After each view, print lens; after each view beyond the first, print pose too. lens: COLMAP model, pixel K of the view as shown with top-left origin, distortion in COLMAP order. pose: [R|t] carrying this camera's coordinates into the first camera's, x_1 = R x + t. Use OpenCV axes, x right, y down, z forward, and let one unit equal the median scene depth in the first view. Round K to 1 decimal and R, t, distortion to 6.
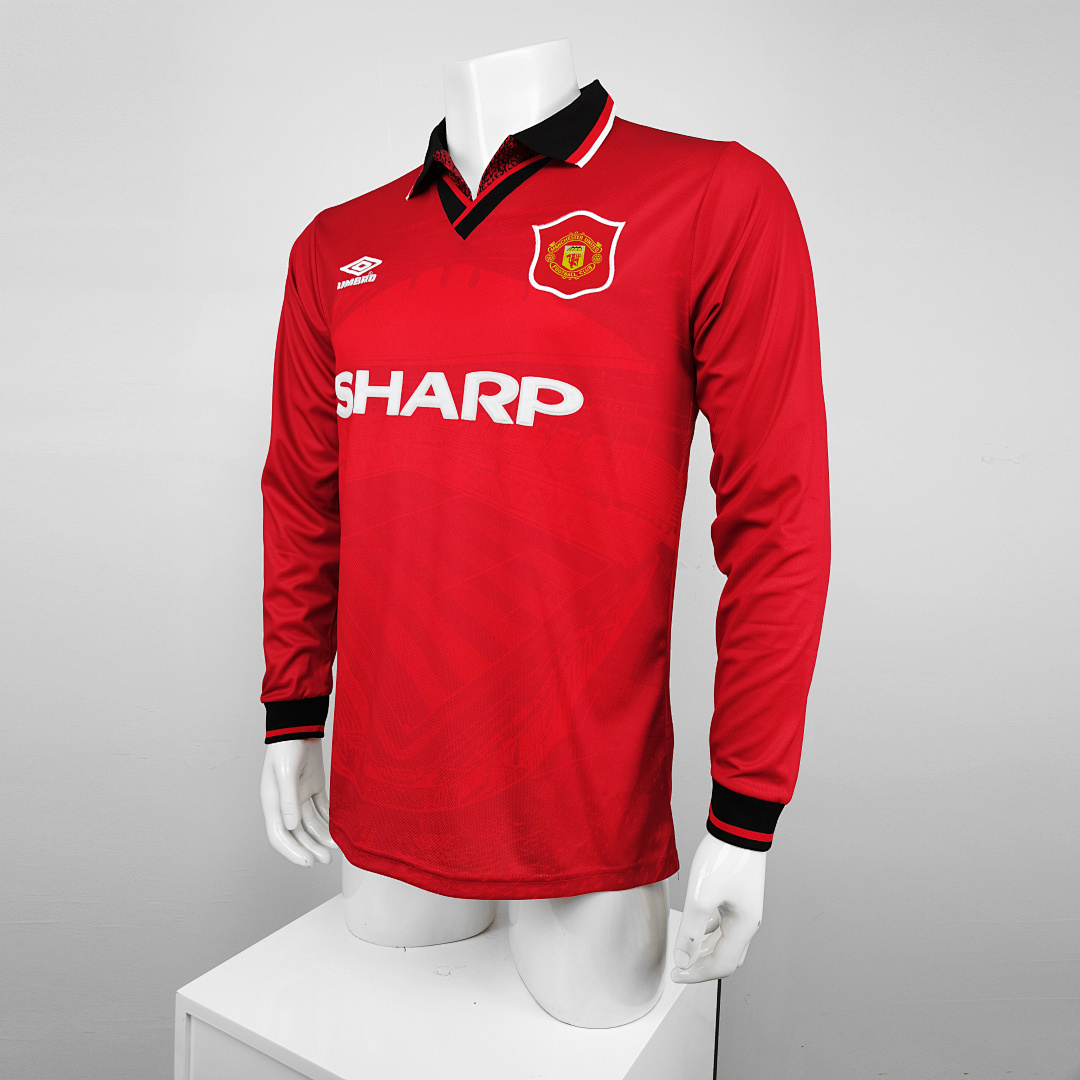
lens RADIAL K [[772.7, 0, 540.0], [0, 772.7, 540.0], [0, 0, 1]] dist [0.004304, 0.002385]
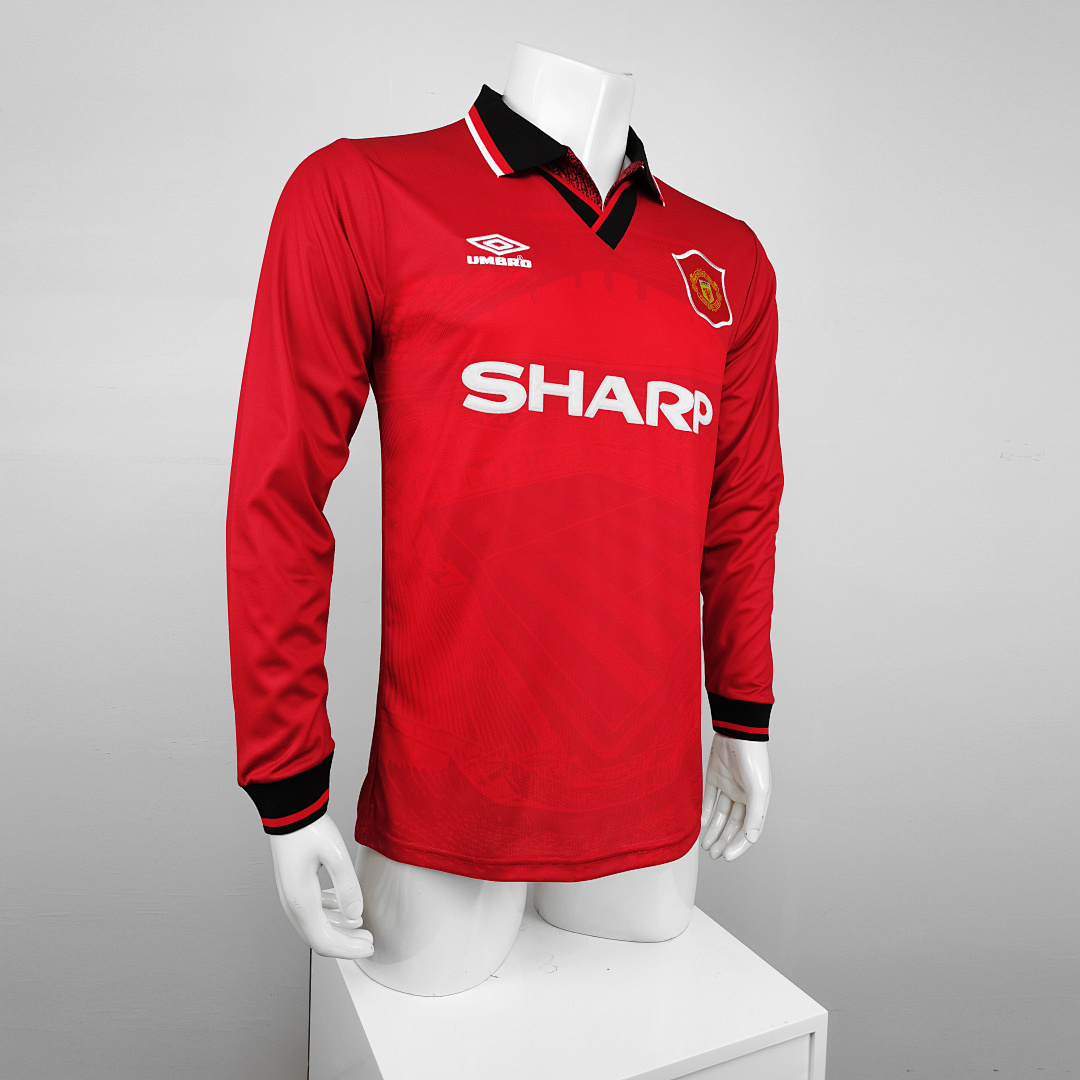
lens RADIAL K [[772.7, 0, 540.0], [0, 772.7, 540.0], [0, 0, 1]] dist [0.004304, 0.002385]
pose [[0.615001, -0.082893, 0.784158, -1.017215], [0.060093, 0.996494, 0.058210, -0.066161], [-0.786234, 0.011323, 0.617826, 0.445278]]
